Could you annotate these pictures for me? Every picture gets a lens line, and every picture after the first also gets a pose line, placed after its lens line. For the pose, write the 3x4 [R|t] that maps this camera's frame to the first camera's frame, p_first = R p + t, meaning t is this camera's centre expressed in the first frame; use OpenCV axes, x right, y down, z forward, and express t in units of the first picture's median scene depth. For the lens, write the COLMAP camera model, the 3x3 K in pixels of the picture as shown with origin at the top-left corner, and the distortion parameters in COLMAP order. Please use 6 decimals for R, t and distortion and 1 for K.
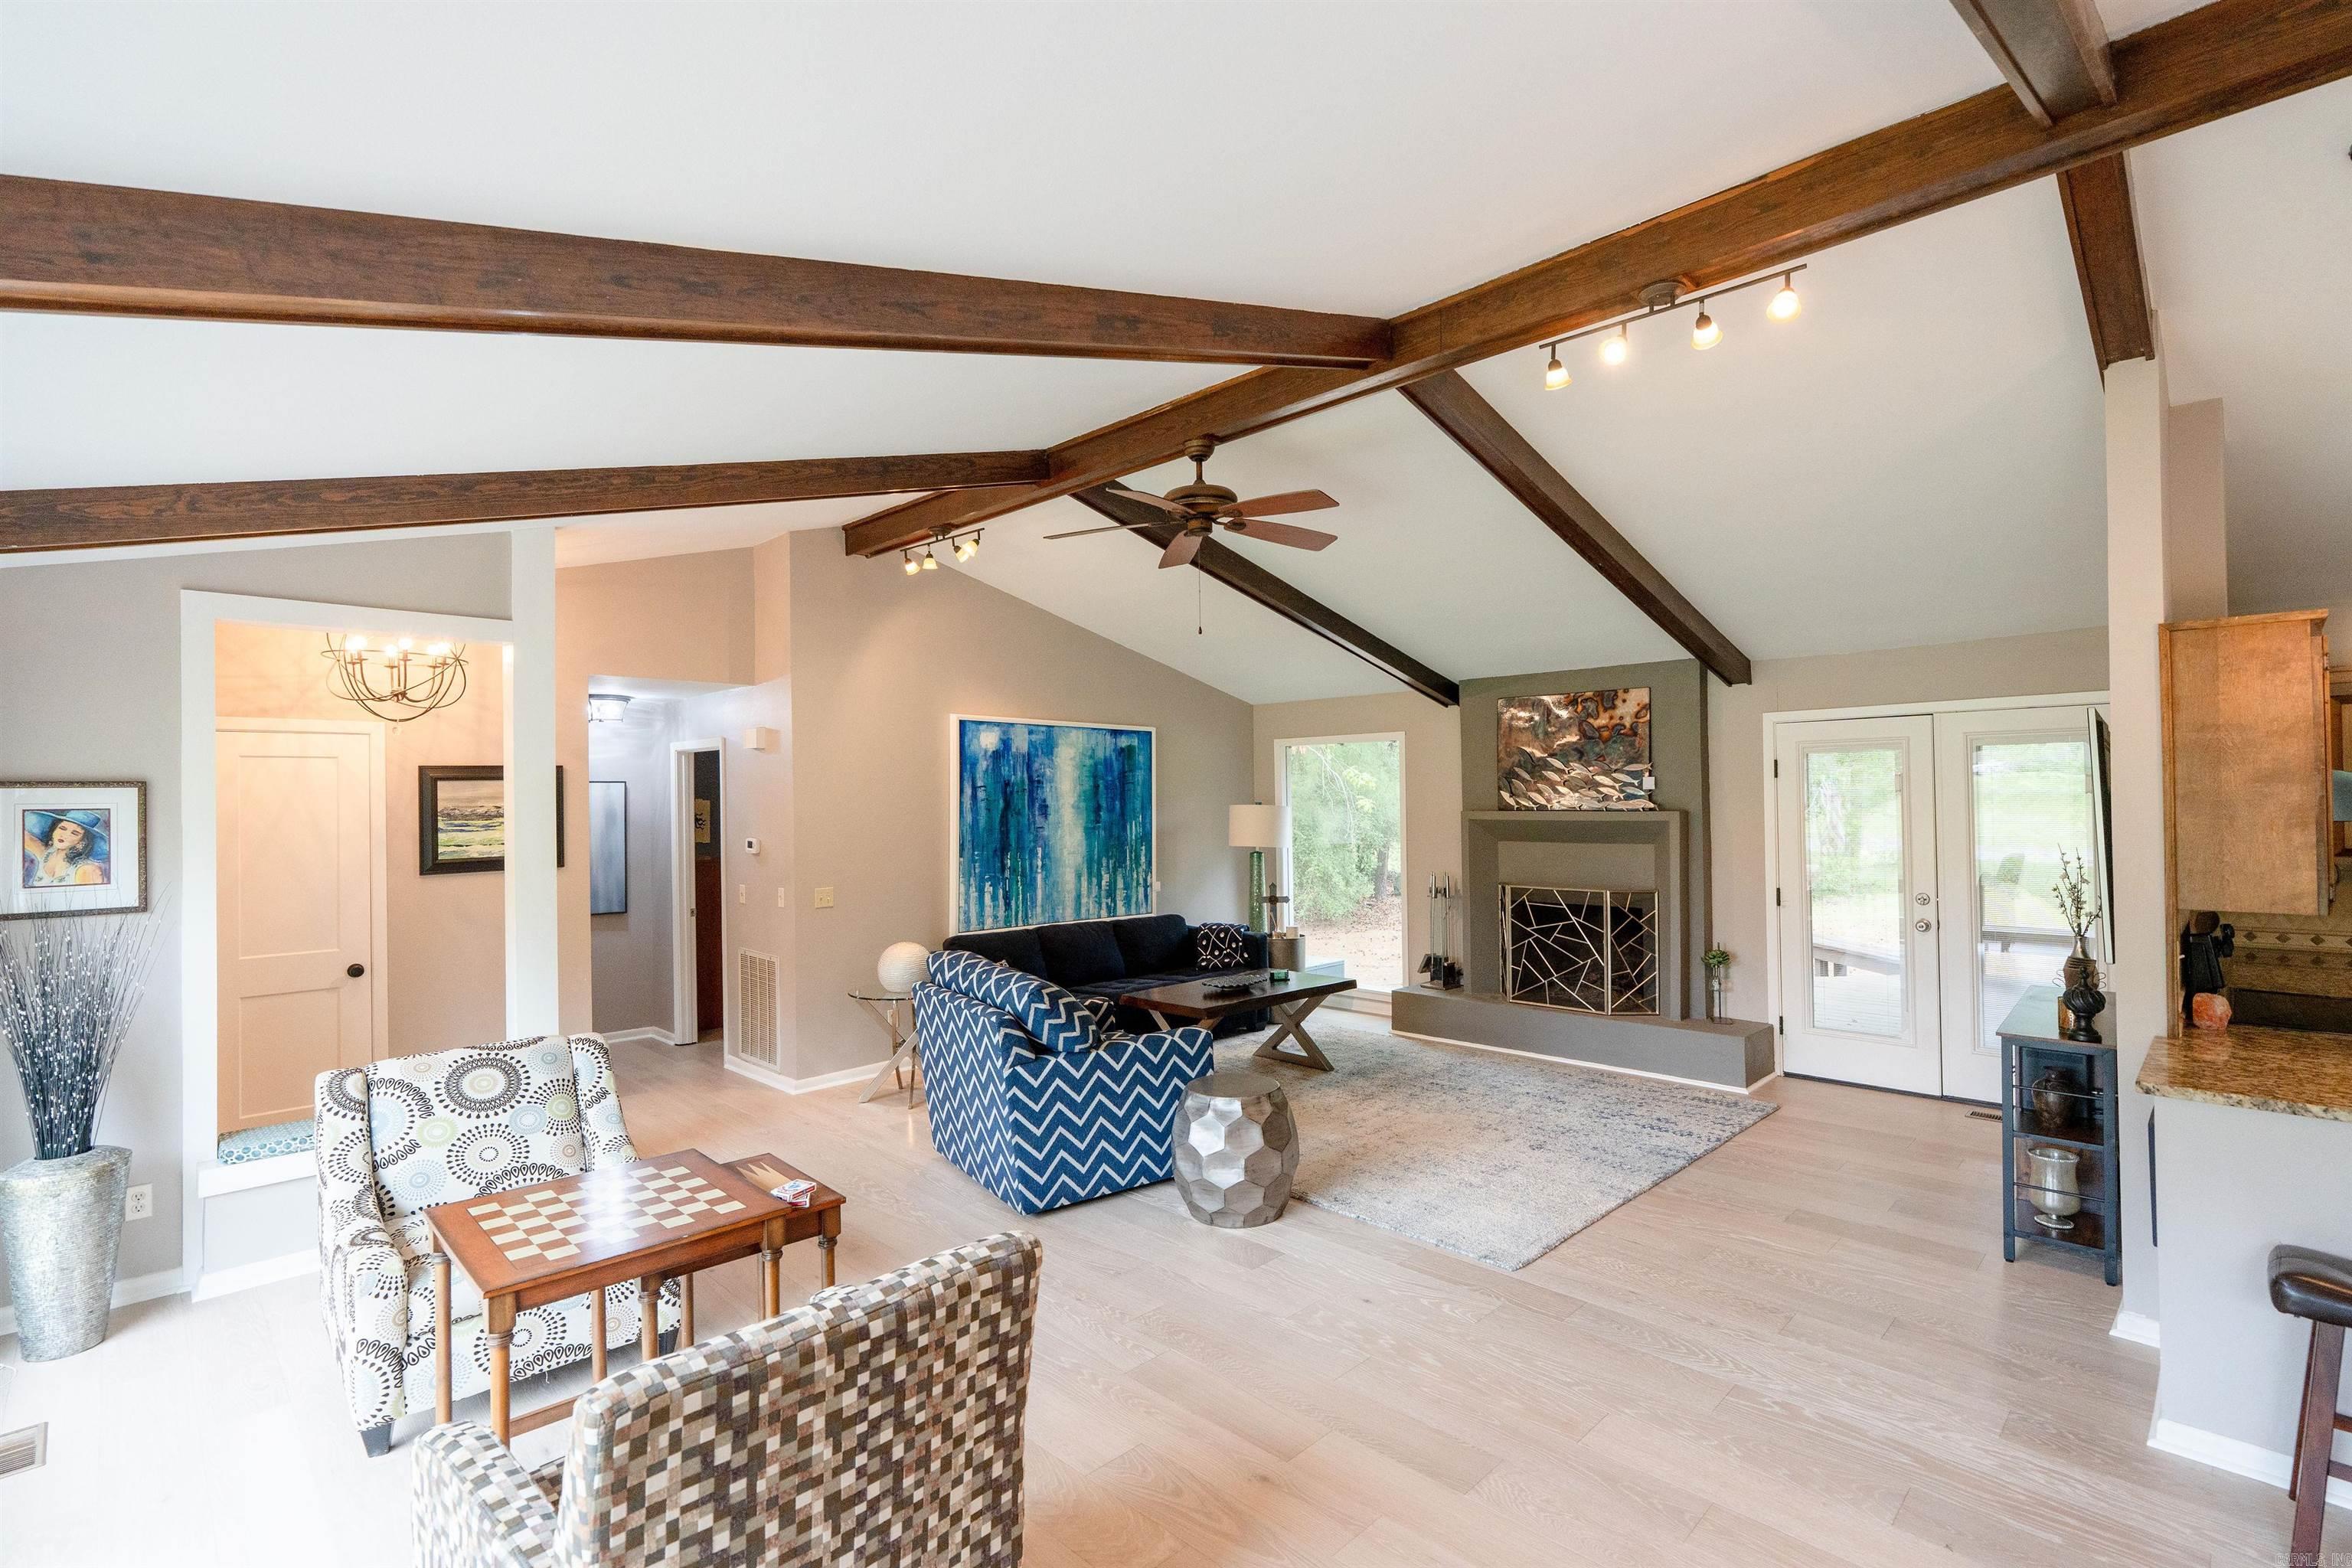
lens RADIAL K [[1075.4, 0, 1173.2], [0, 1075.4, 784.8], [0, 0, 1]] dist [-0.011534, 0.004670]
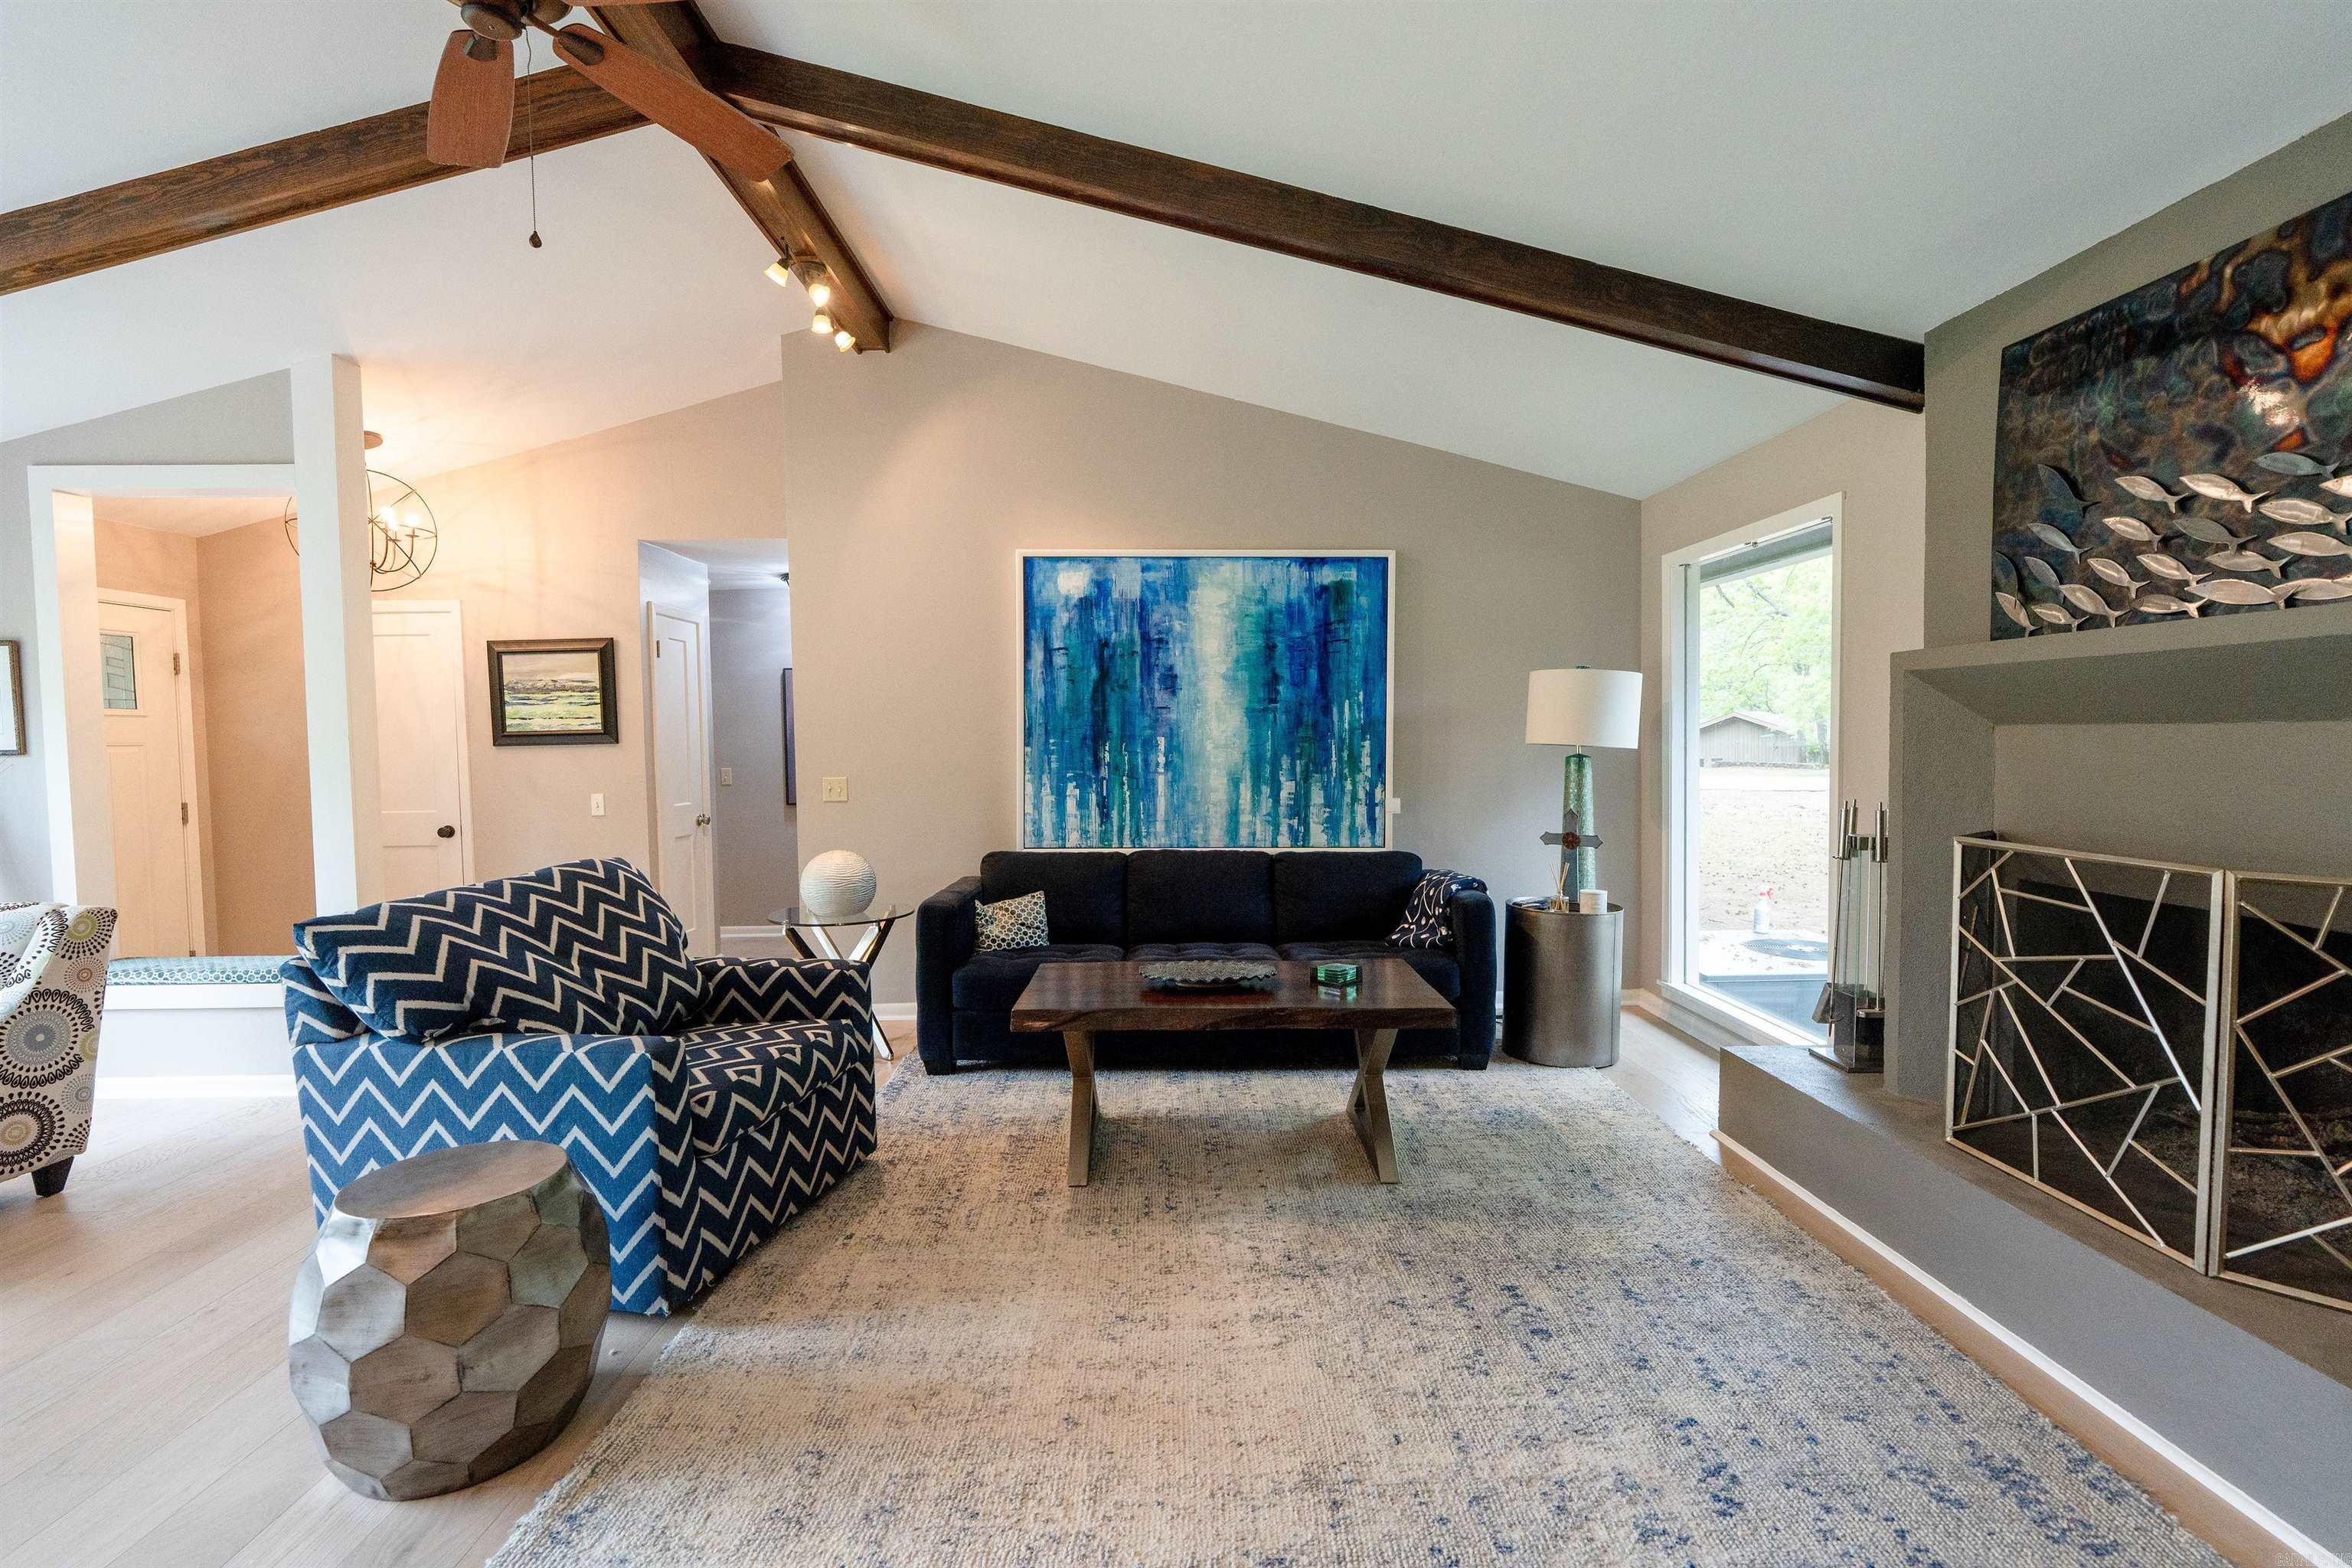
lens RADIAL K [[1054.0, 0, 1169.5], [0, 1054.0, 780.6], [0, 0, 1]] dist [-0.008430, 0.002987]
pose [[0.721332, 0.033321, -0.691787, 0.448790], [0.011191, 0.998151, 0.059746, 0.059637], [0.692499, -0.050839, 0.719626, 0.667282]]
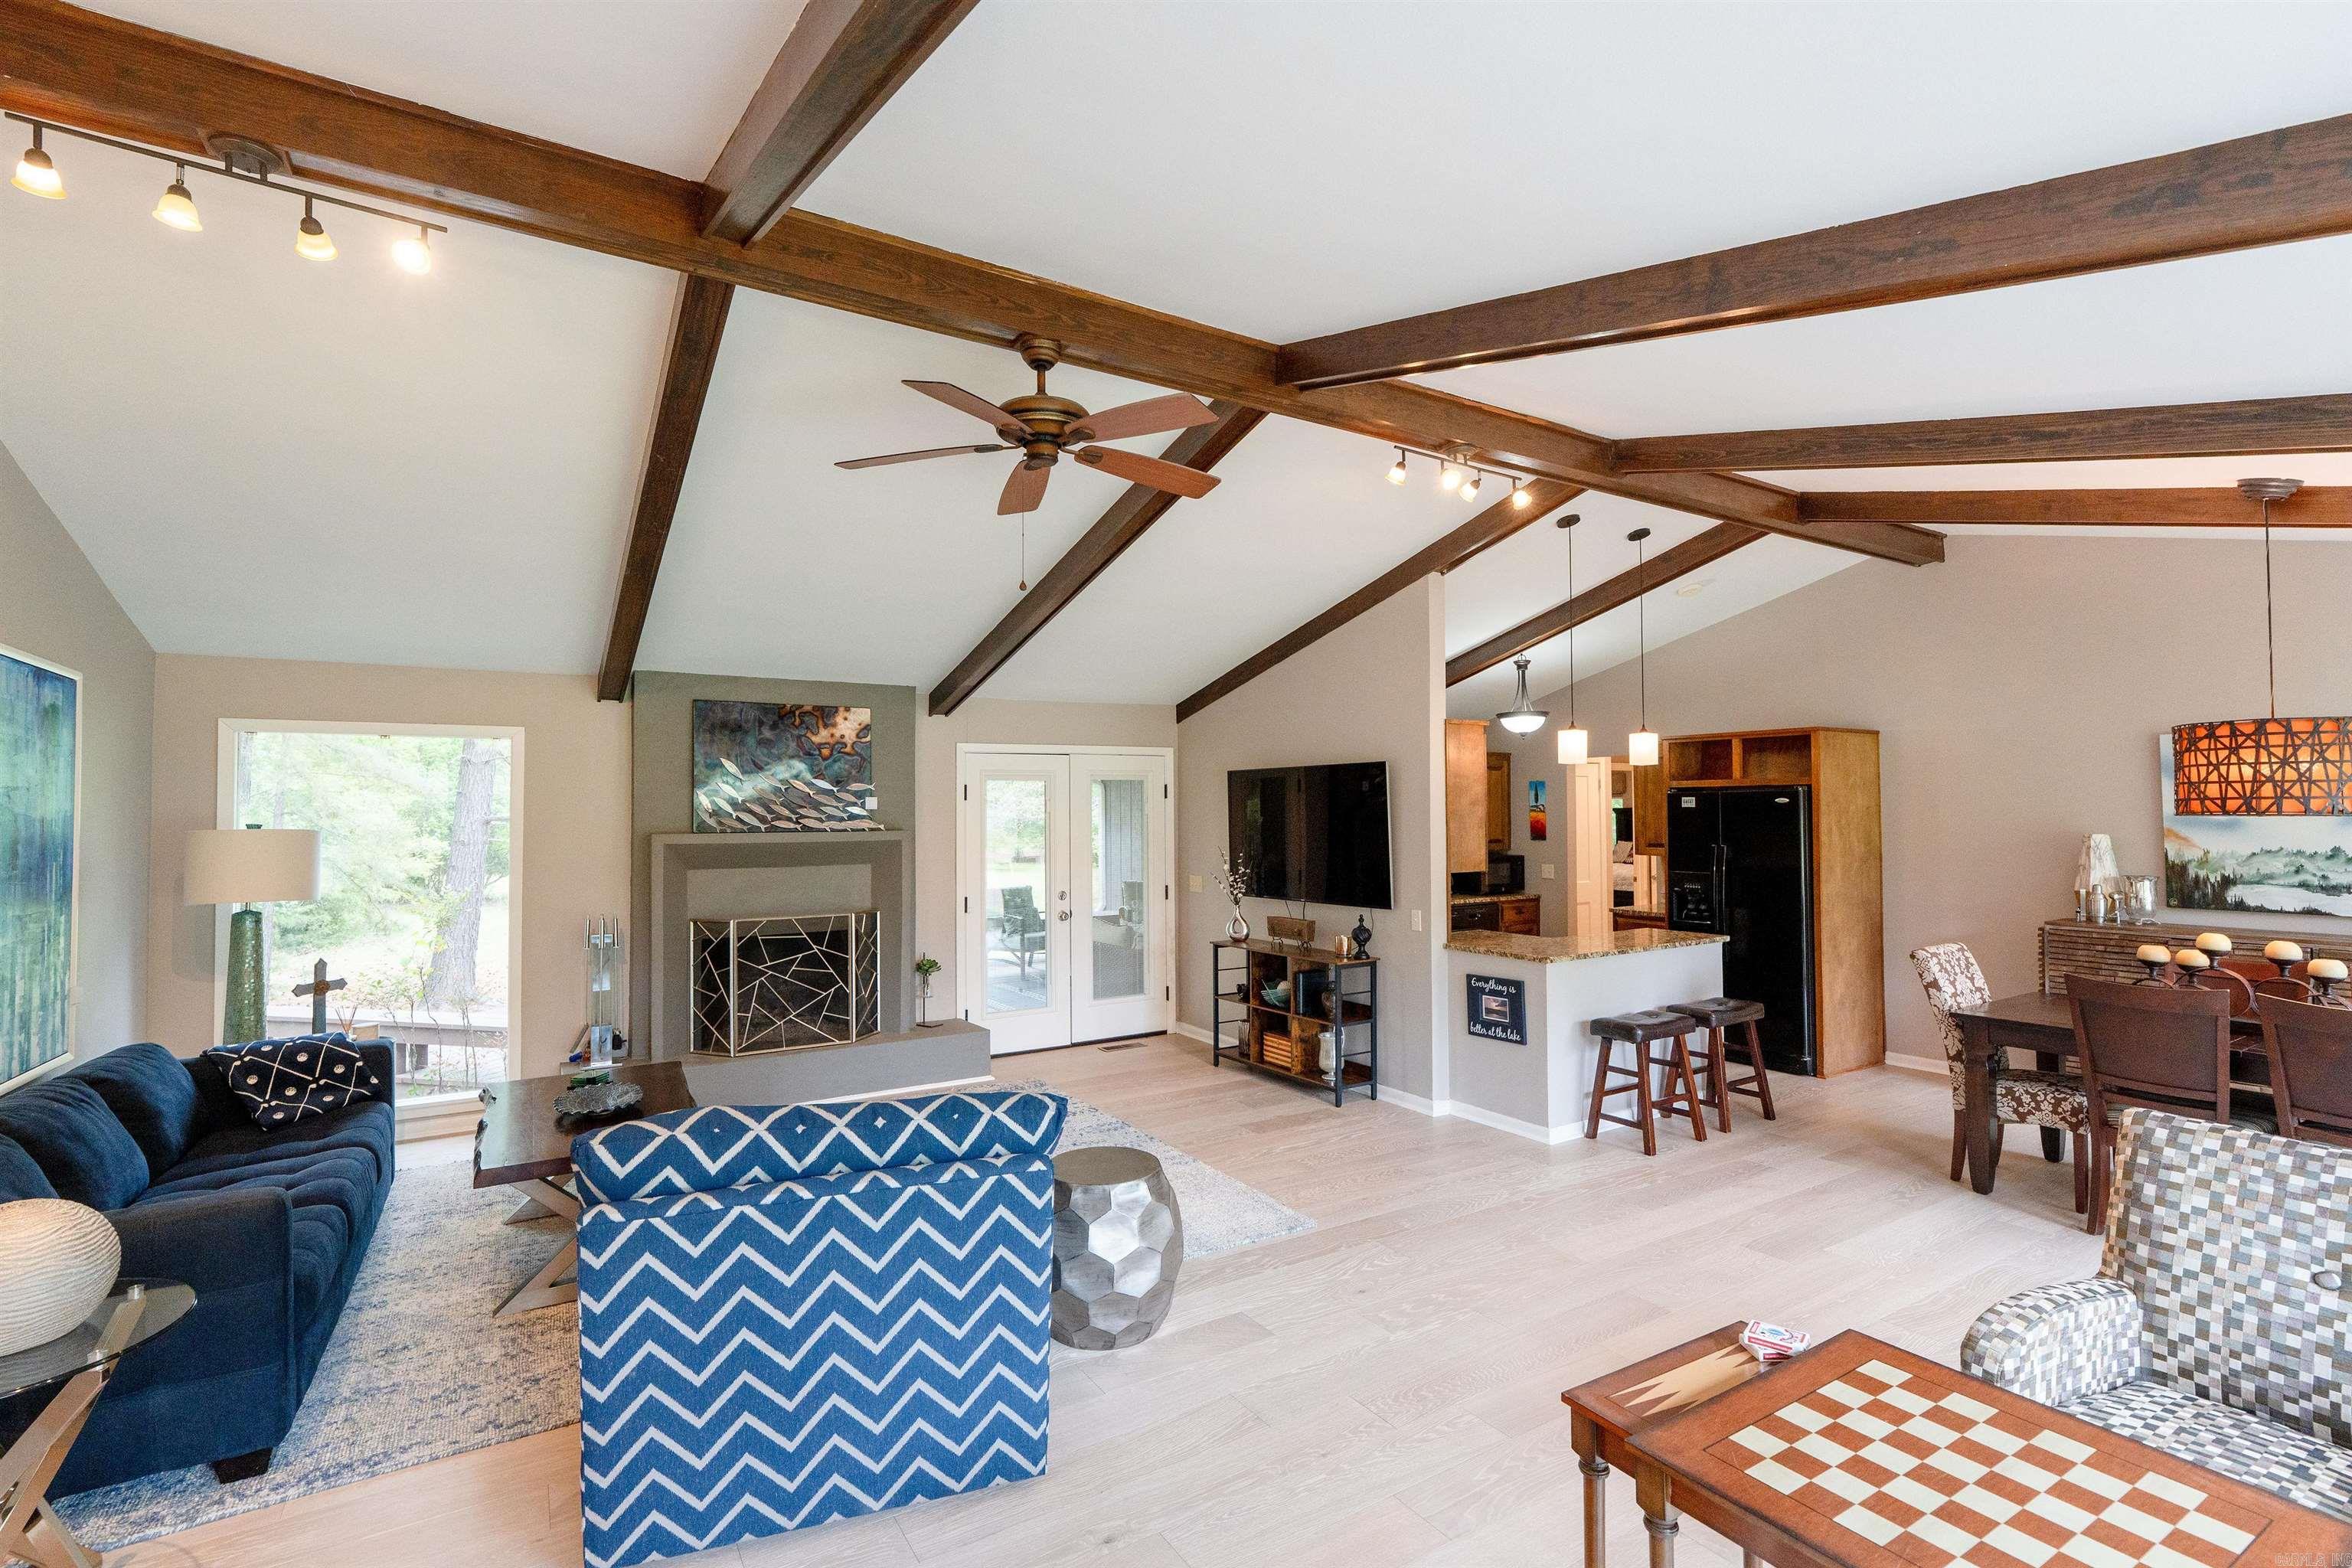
lens RADIAL K [[1066.3, 0, 1169.1], [0, 1066.3, 787.1], [0, 0, 1]] dist [-0.002311, 0.000728]
pose [[0.227670, 0.036078, 0.973070, -0.536253], [-0.007144, 0.999348, -0.035381, 0.019122], [-0.973712, 0.001103, 0.227779, 0.574465]]
